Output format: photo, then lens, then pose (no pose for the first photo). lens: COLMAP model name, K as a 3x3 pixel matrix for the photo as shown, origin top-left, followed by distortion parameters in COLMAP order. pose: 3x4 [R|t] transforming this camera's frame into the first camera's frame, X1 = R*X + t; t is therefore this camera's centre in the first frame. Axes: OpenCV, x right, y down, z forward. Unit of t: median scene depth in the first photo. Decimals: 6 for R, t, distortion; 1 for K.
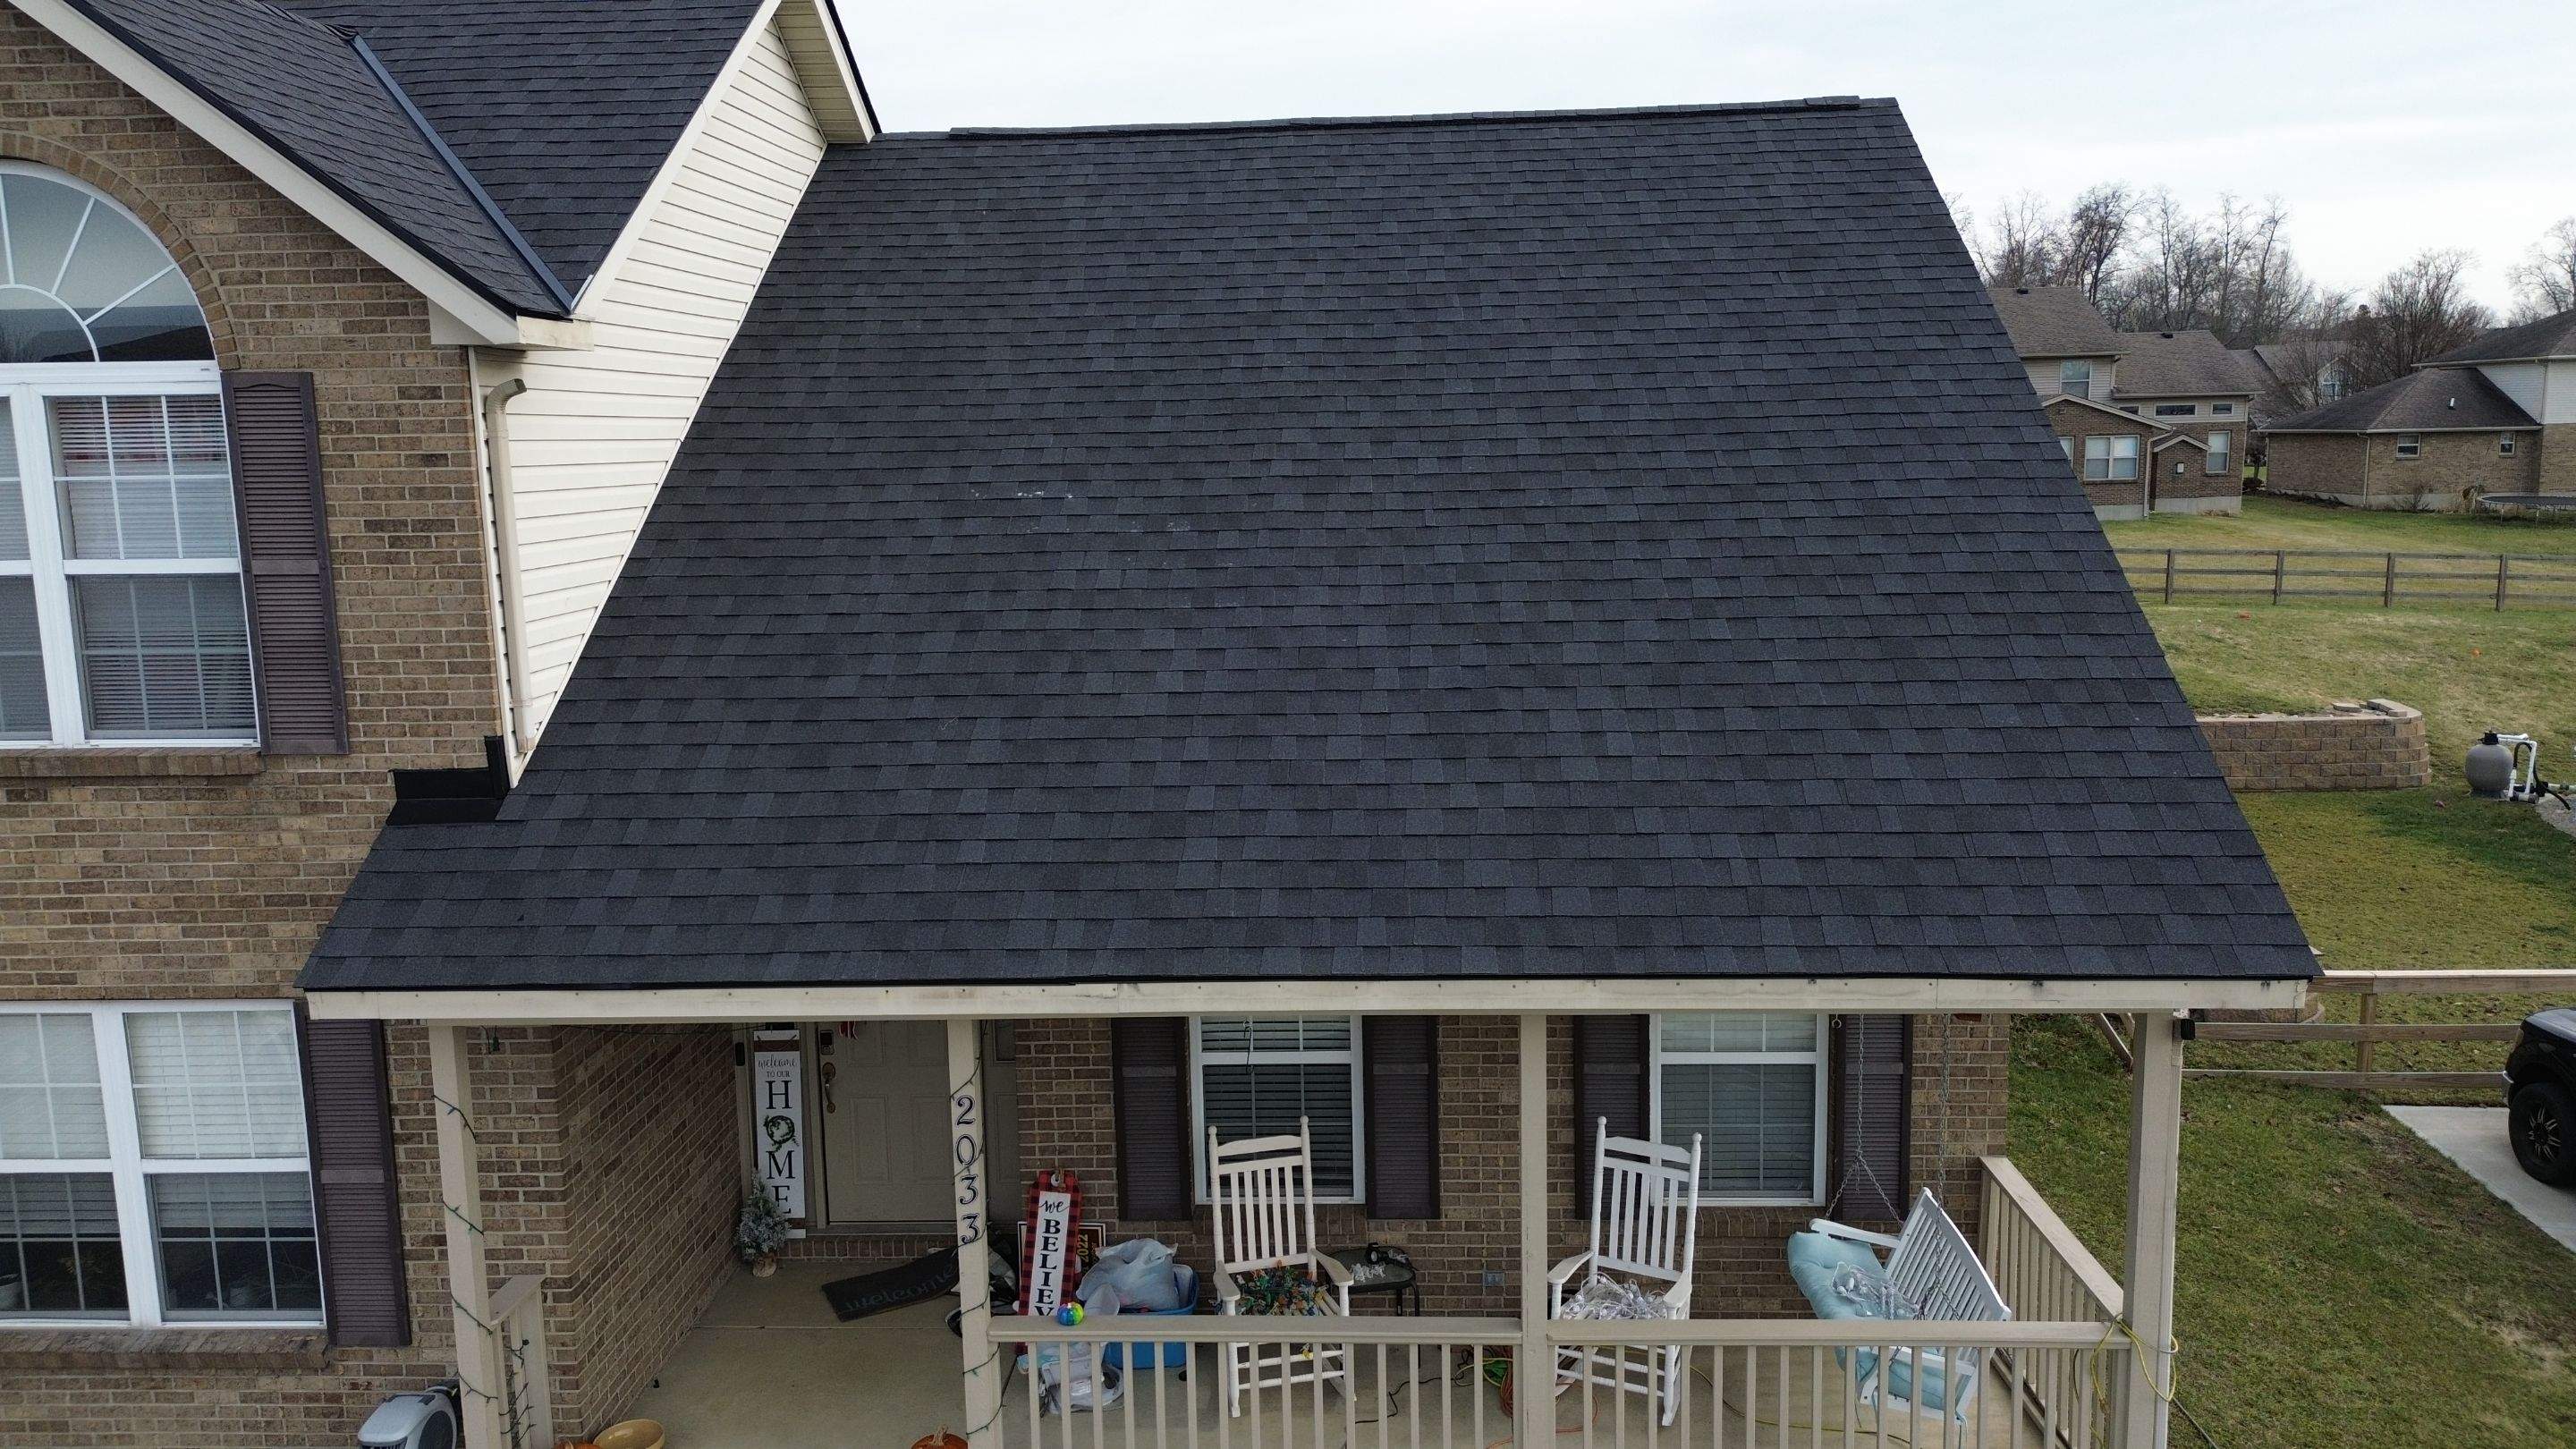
lens RADIAL K [[1808.8, 0, 1300.9], [0, 1808.8, 716.5], [0, 0, 1]] dist [0.084761, -0.083940]
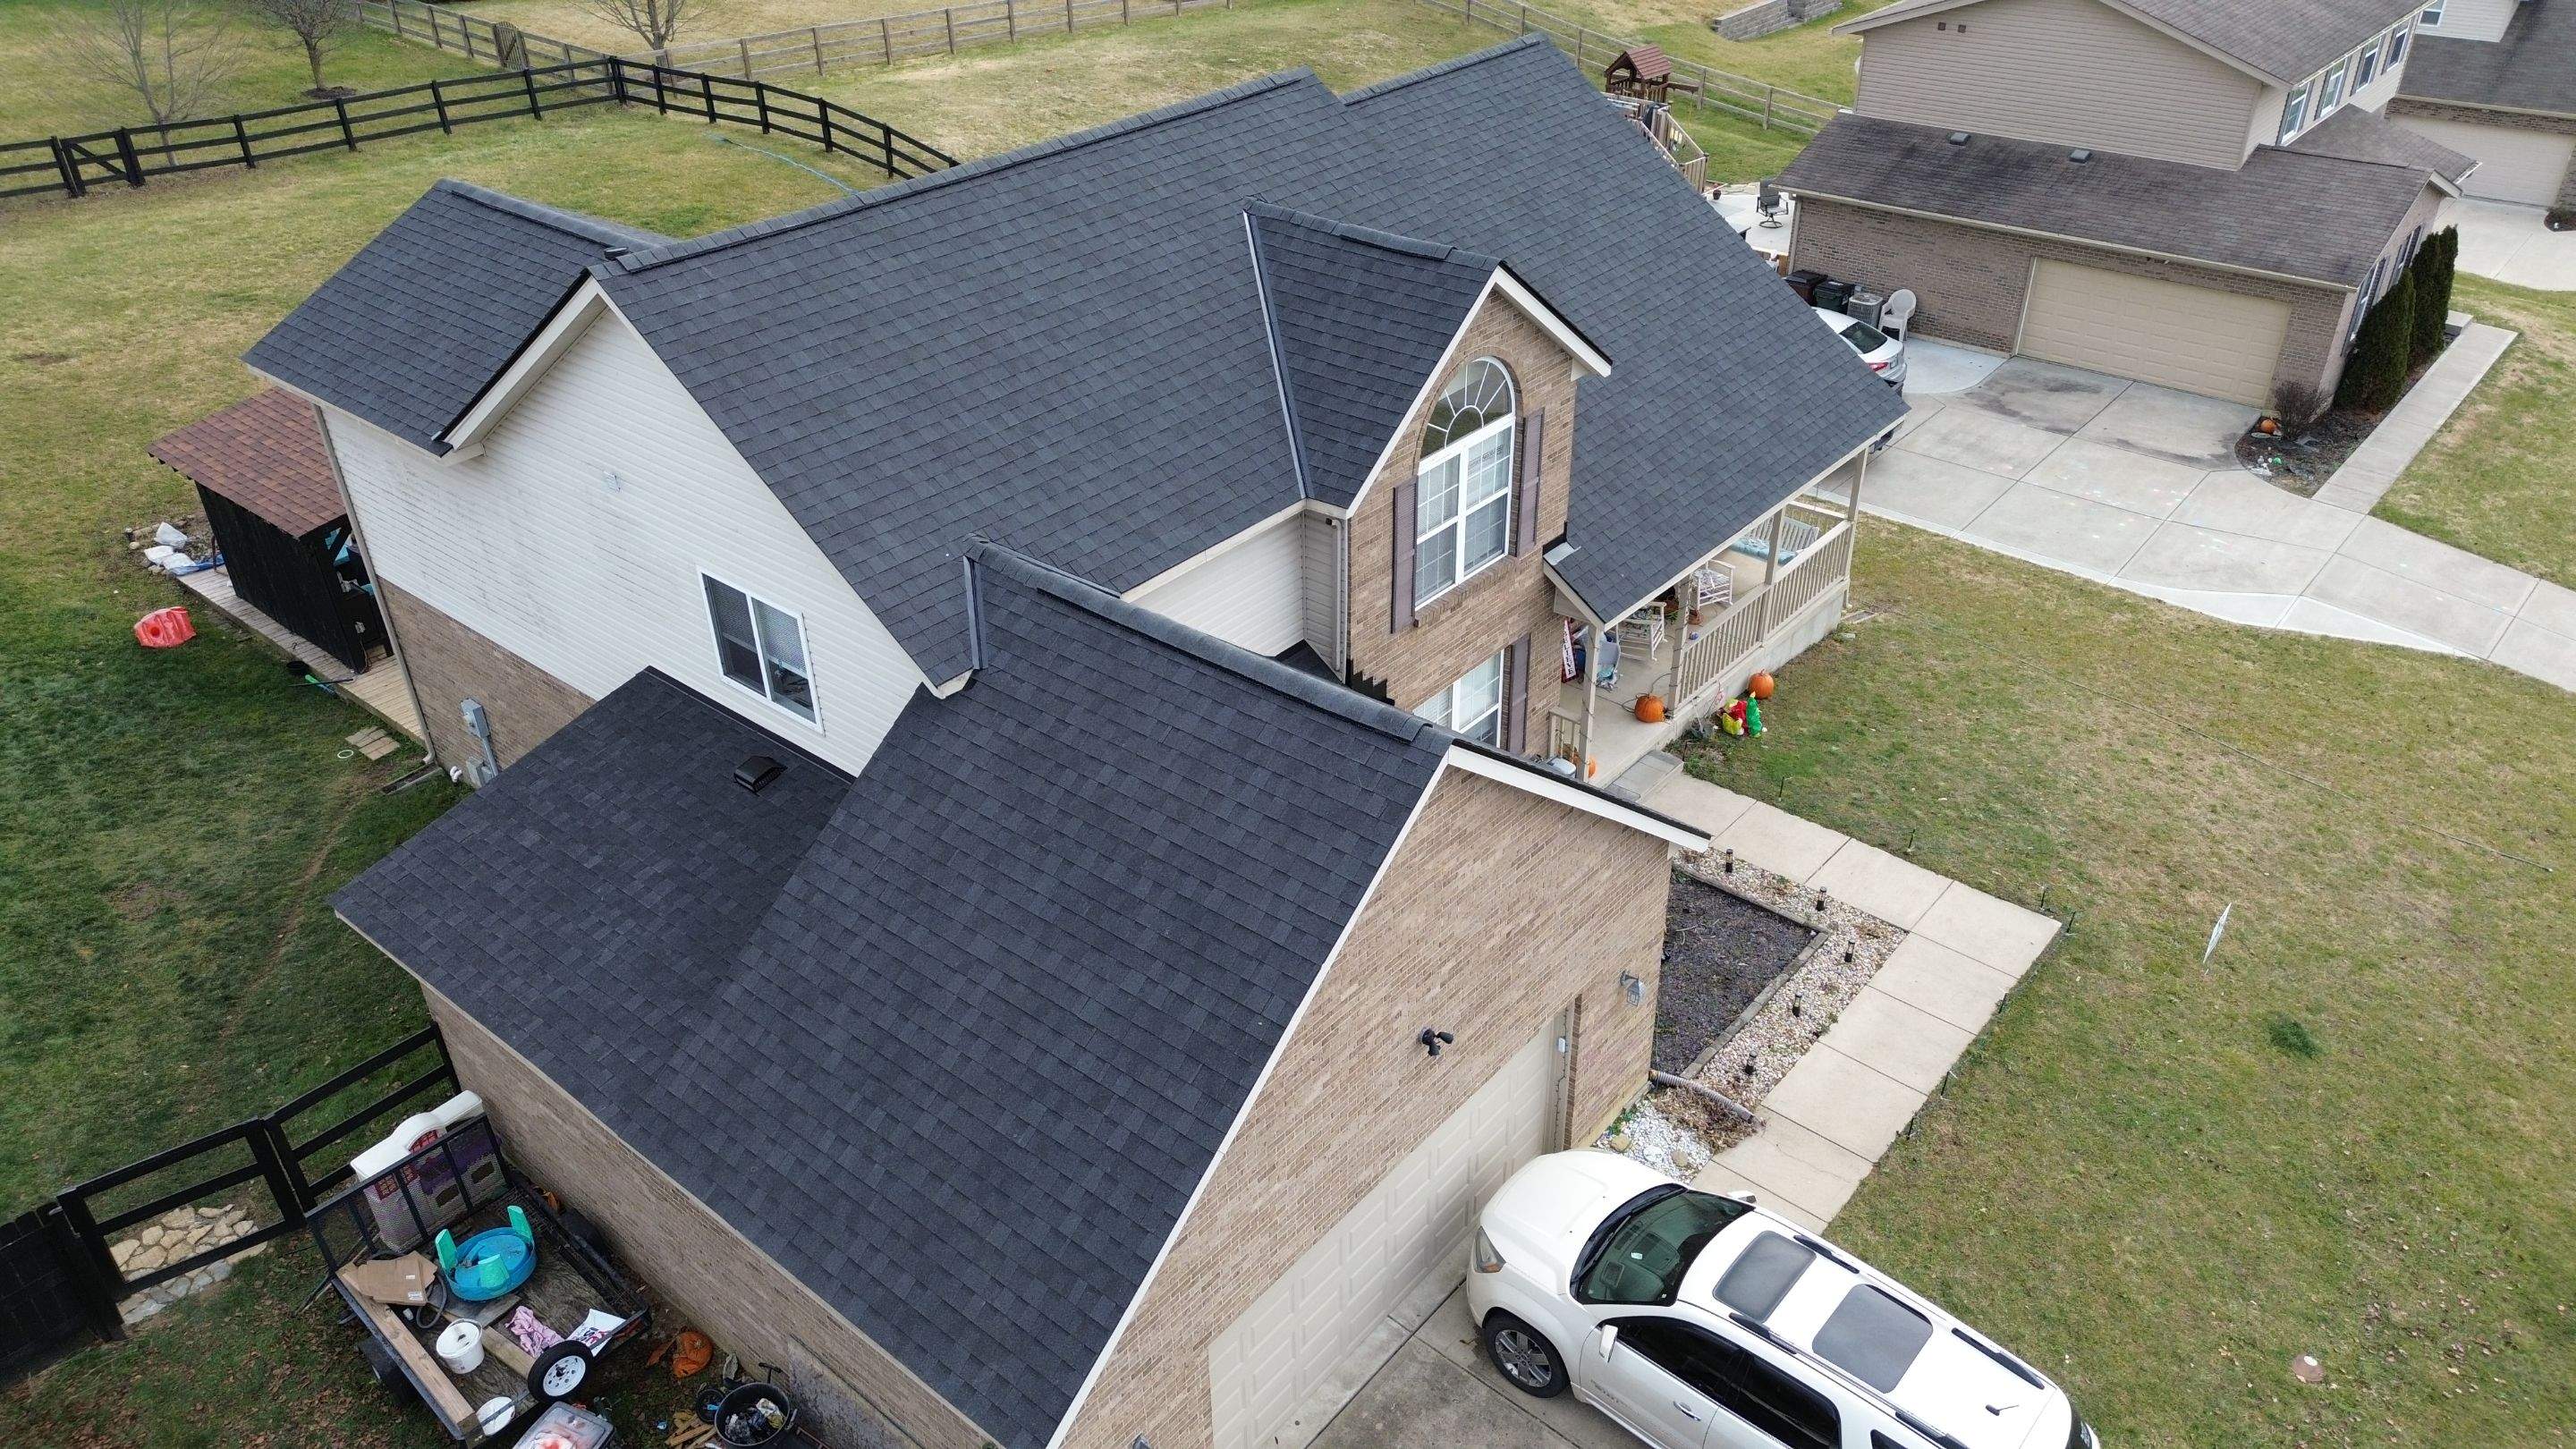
lens RADIAL K [[1808.8, 0, 1297.9], [0, 1808.8, 732.8], [0, 0, 1]] dist [0.084761, -0.083940]
pose [[0.606542, -0.415538, 0.677816, -2.448094], [0.129648, 0.892828, 0.431335, -0.847274], [-0.784409, -0.173745, 0.595411, -0.278358]]
